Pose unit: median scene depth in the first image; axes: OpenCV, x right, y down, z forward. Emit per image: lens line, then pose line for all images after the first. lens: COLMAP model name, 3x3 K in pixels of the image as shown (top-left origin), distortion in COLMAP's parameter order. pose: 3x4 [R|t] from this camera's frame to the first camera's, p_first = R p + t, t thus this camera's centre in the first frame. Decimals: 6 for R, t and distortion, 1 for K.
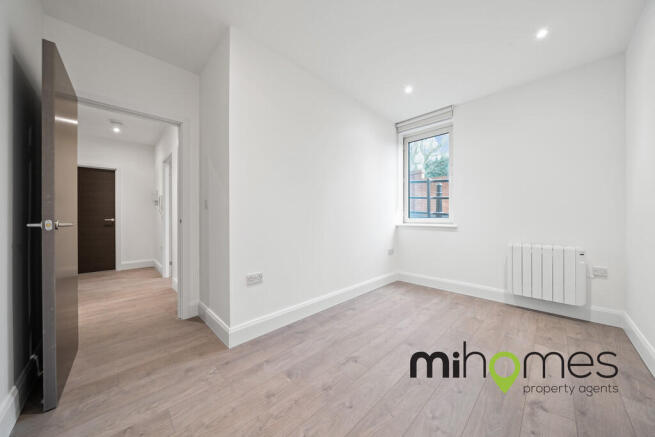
lens RADIAL K [[223.5, 0, 324.3], [0, 223.5, 216.2], [0, 0, 1]] dist [-0.000723, -0.000054]
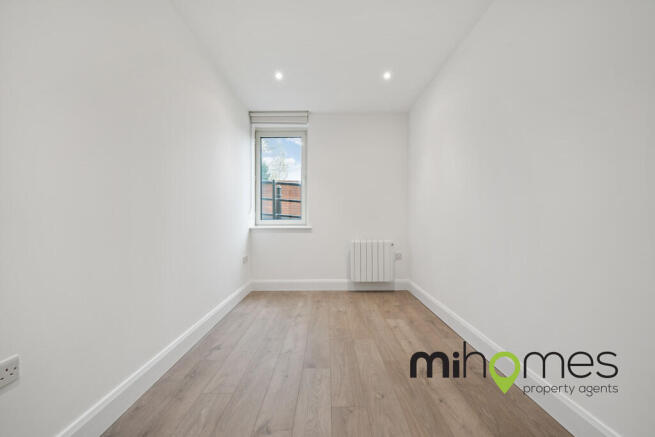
lens RADIAL K [[224.1, 0, 326.0], [0, 224.1, 218.8], [0, 0, 1]] dist [-0.000738, -0.000040]
pose [[0.696347, 0.001241, 0.717705, -0.134370], [-0.002124, 0.999998, 0.000332, 0.003749], [-0.717703, -0.001755, 0.696348, 0.243365]]
